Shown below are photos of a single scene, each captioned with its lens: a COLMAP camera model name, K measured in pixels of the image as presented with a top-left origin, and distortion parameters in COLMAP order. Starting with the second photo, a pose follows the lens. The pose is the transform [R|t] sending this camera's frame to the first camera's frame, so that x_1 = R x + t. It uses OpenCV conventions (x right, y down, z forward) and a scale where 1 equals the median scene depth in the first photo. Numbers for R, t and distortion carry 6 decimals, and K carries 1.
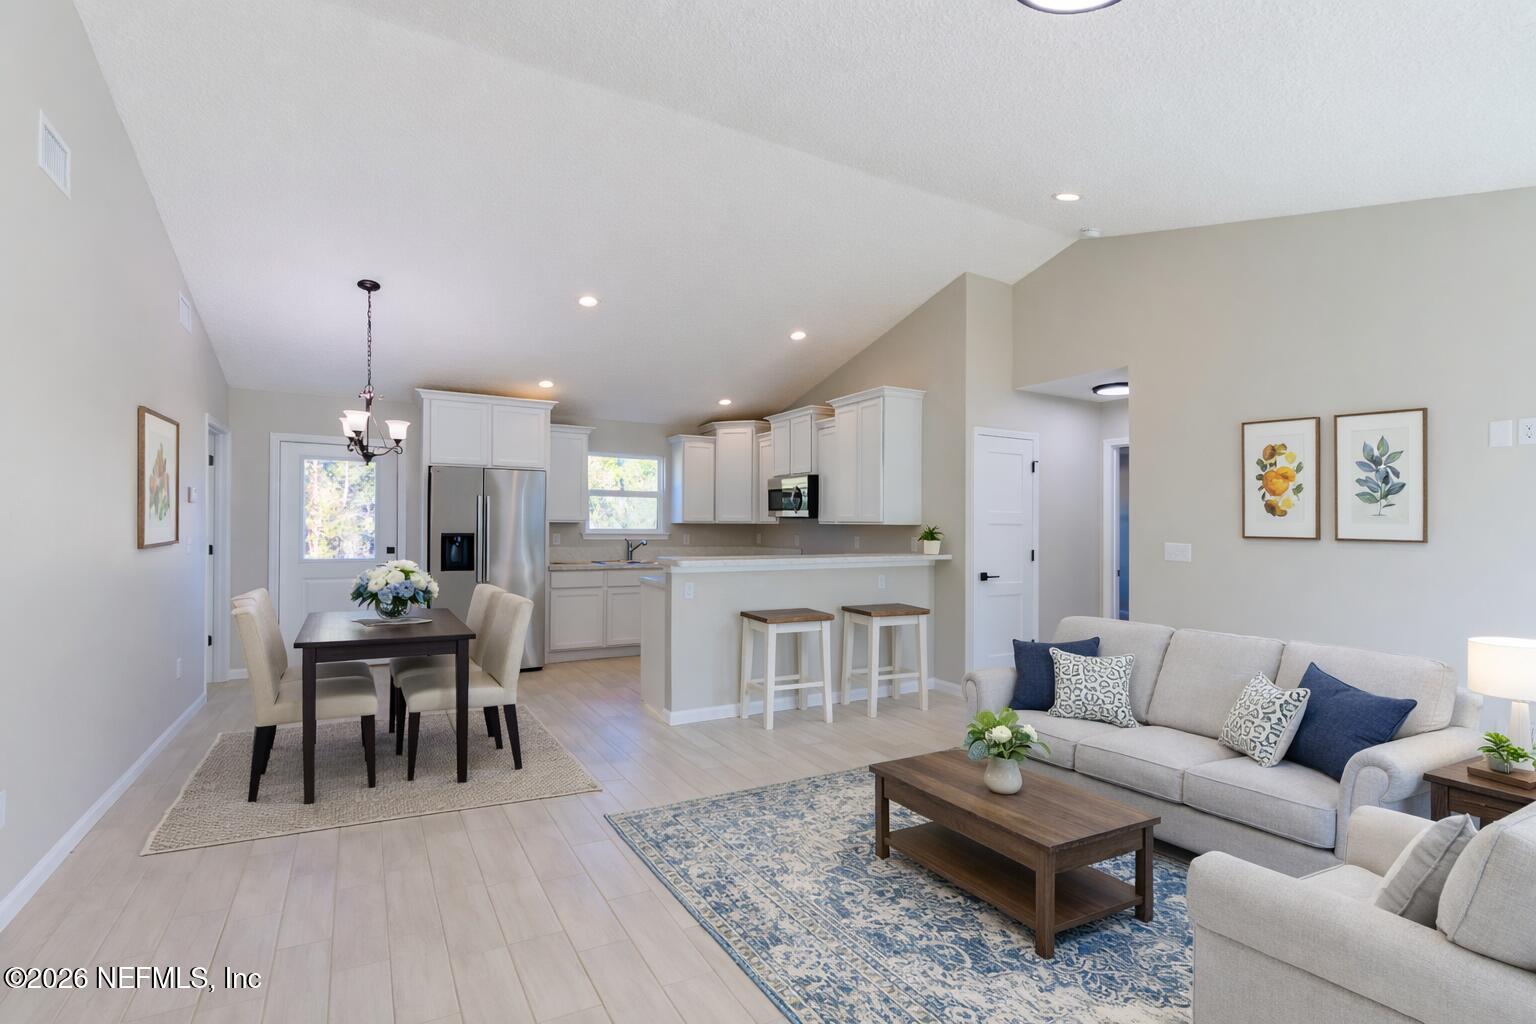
lens RADIAL K [[690.0, 0, 775.4], [0, 690.0, 522.1], [0, 0, 1]] dist [-0.002409, -0.002106]
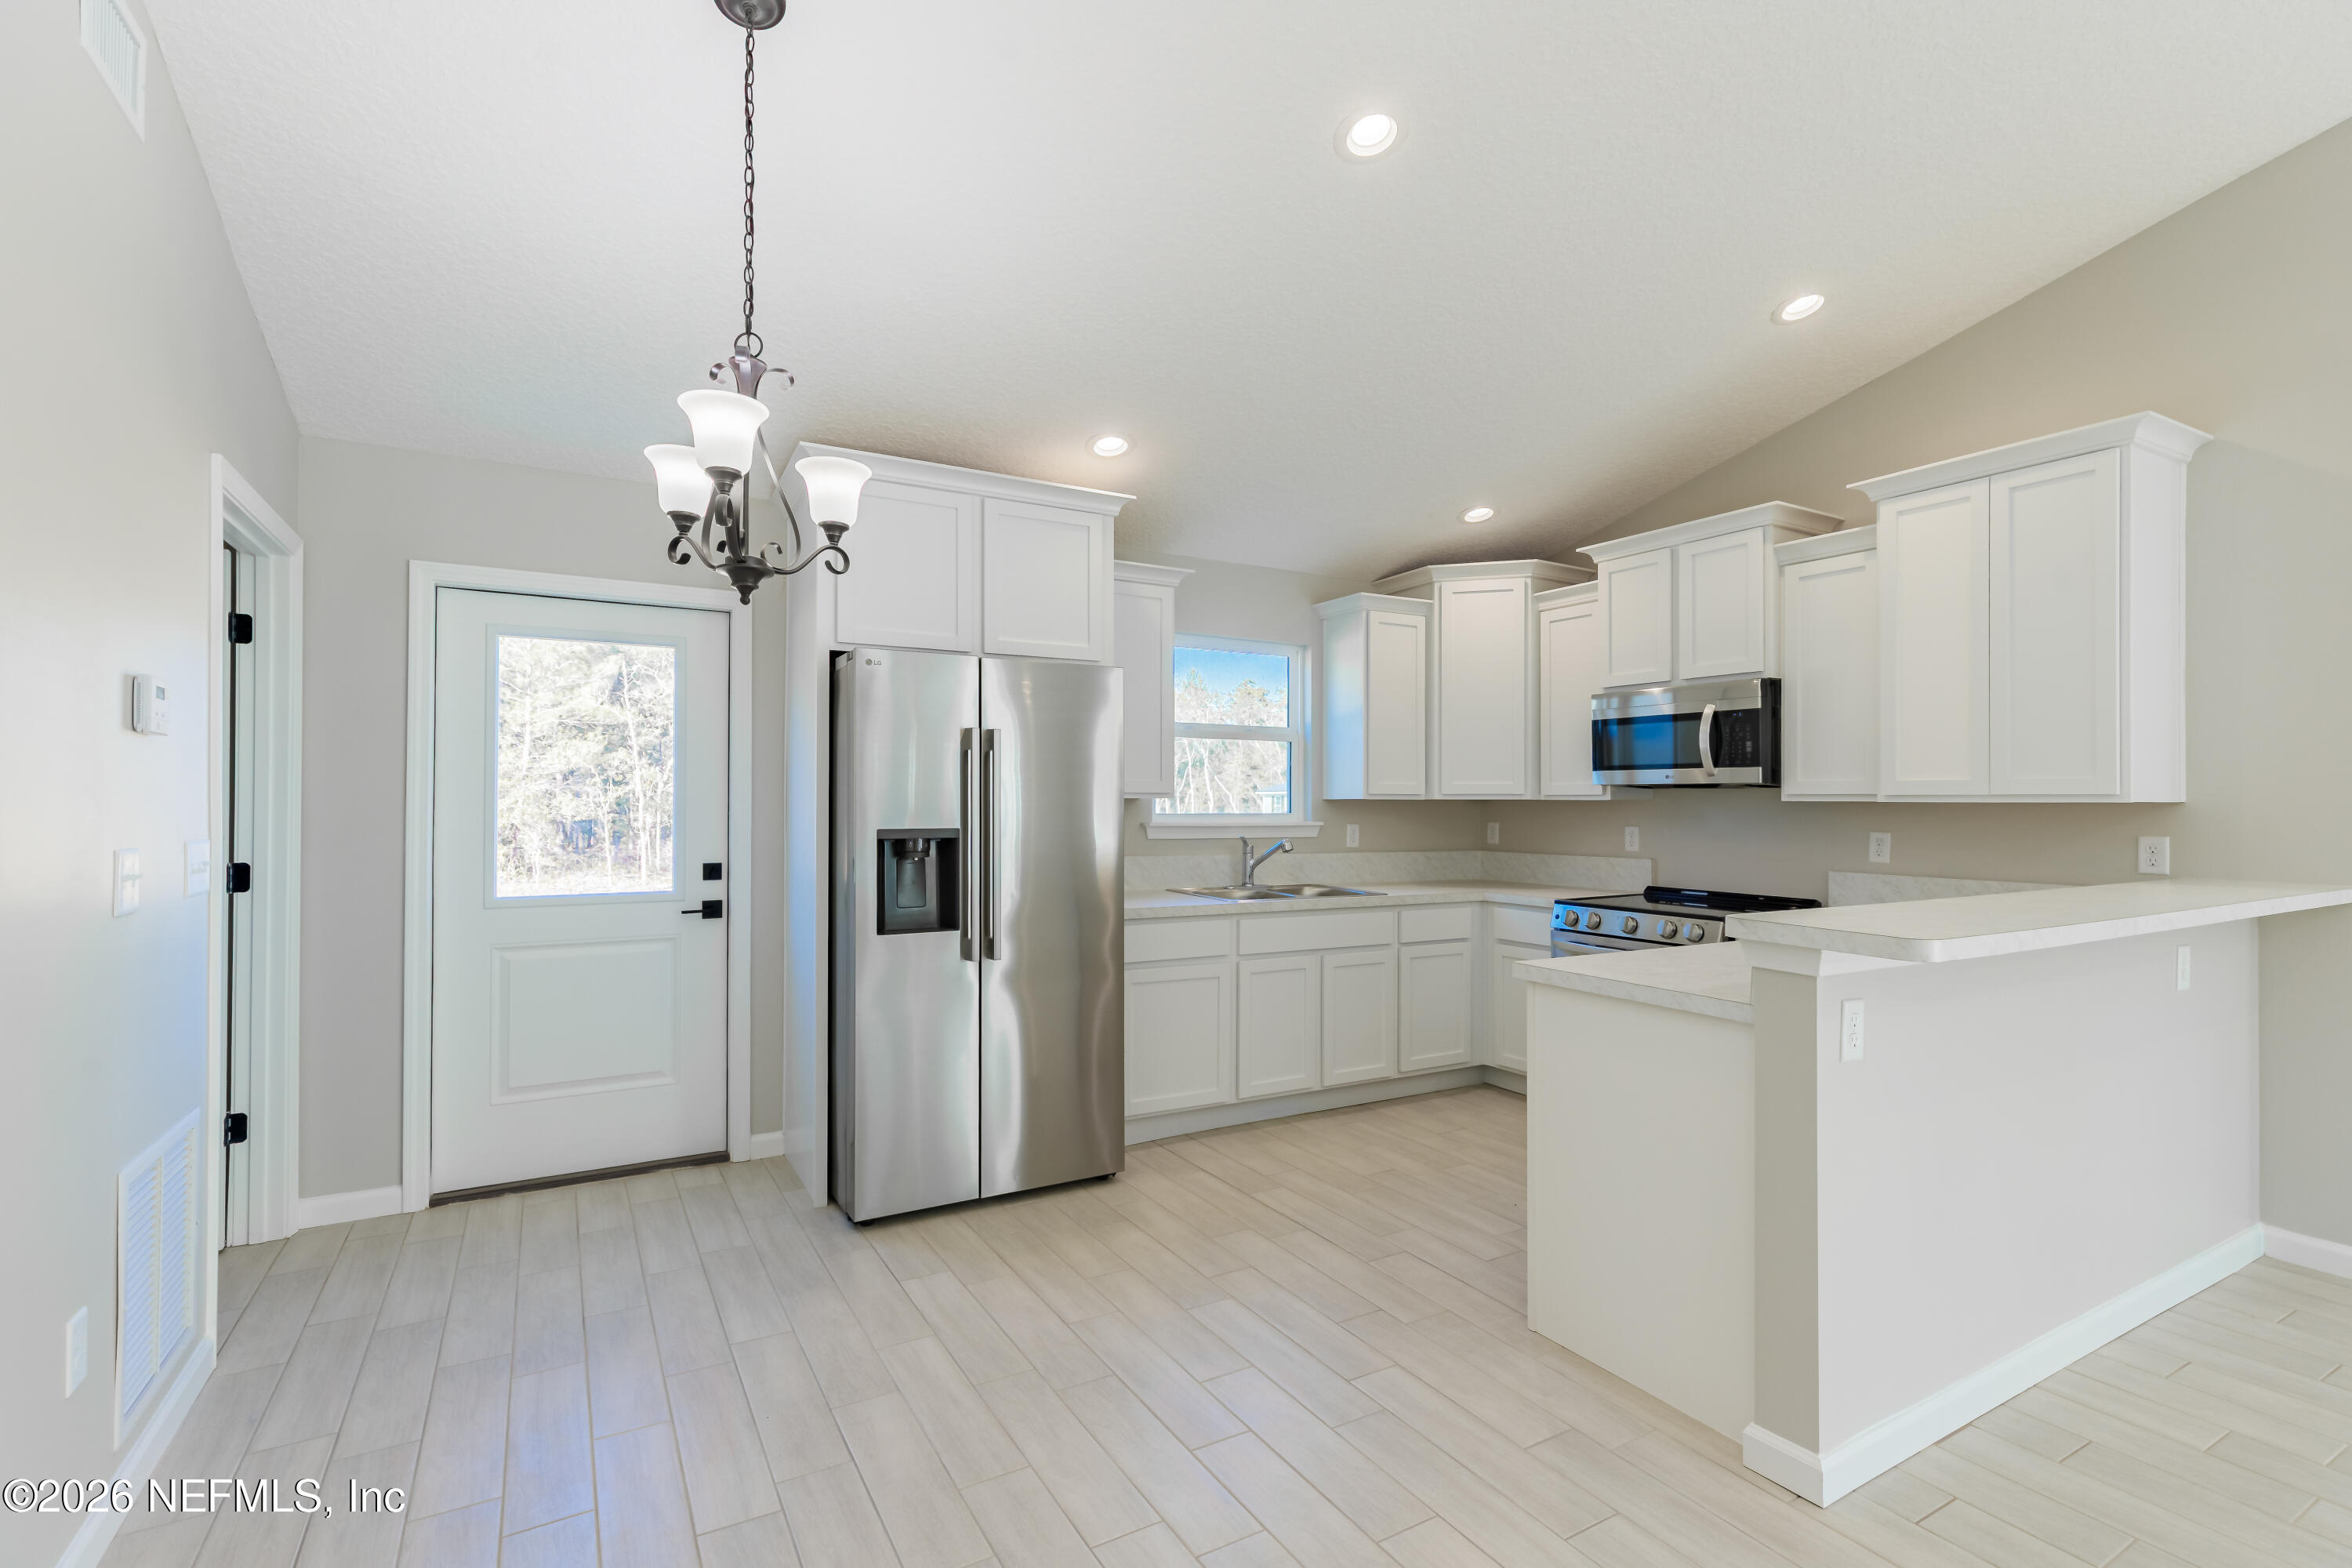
lens RADIAL K [[1056.5, 0, 1174.1], [0, 1056.5, 788.9], [0, 0, 1]] dist [-0.002409, -0.002106]
pose [[0.999994, -0.002903, -0.001875, -0.266821], [0.002888, 0.999966, -0.007679, -0.000650], [0.001898, 0.007673, 0.999969, 0.360848]]
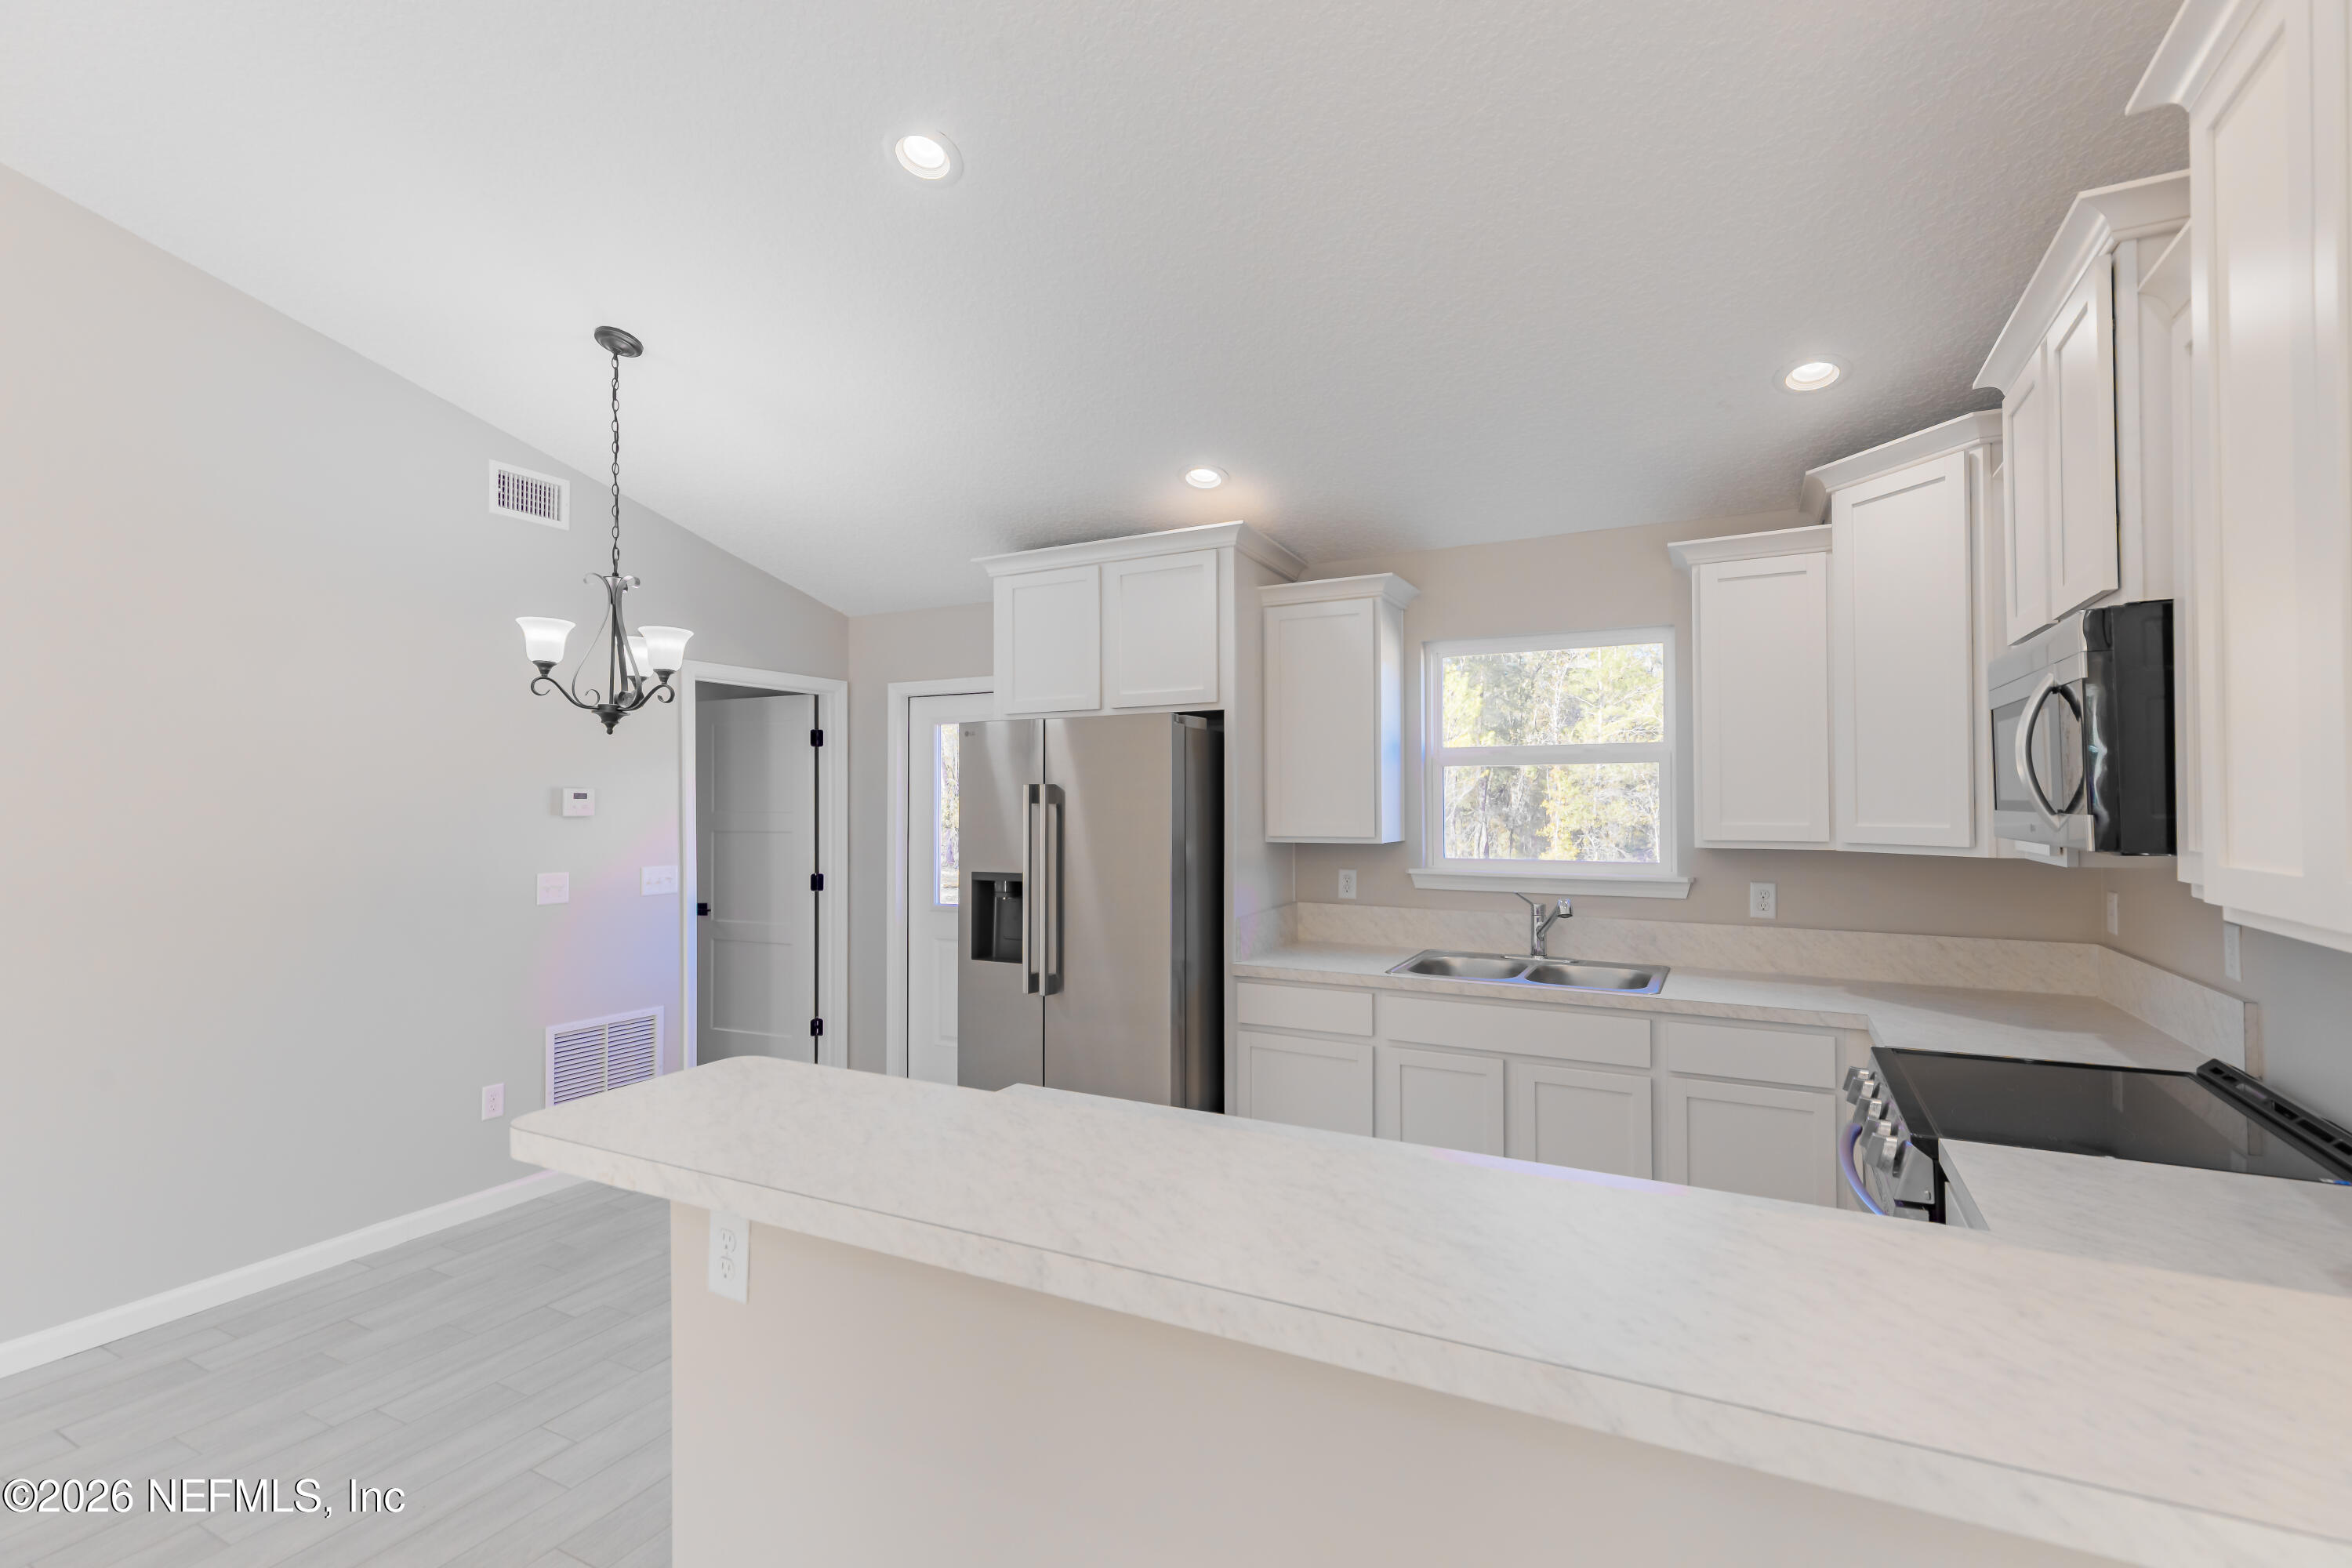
lens RADIAL K [[1056.5, 0, 1167.2], [0, 1056.5, 781.3], [0, 0, 1]] dist [-0.002409, -0.002106]
pose [[0.526156, -0.027003, -0.849959, 0.128601], [0.012362, 0.999633, -0.024106, -0.019569], [0.850298, 0.002176, 0.526297, 0.613566]]
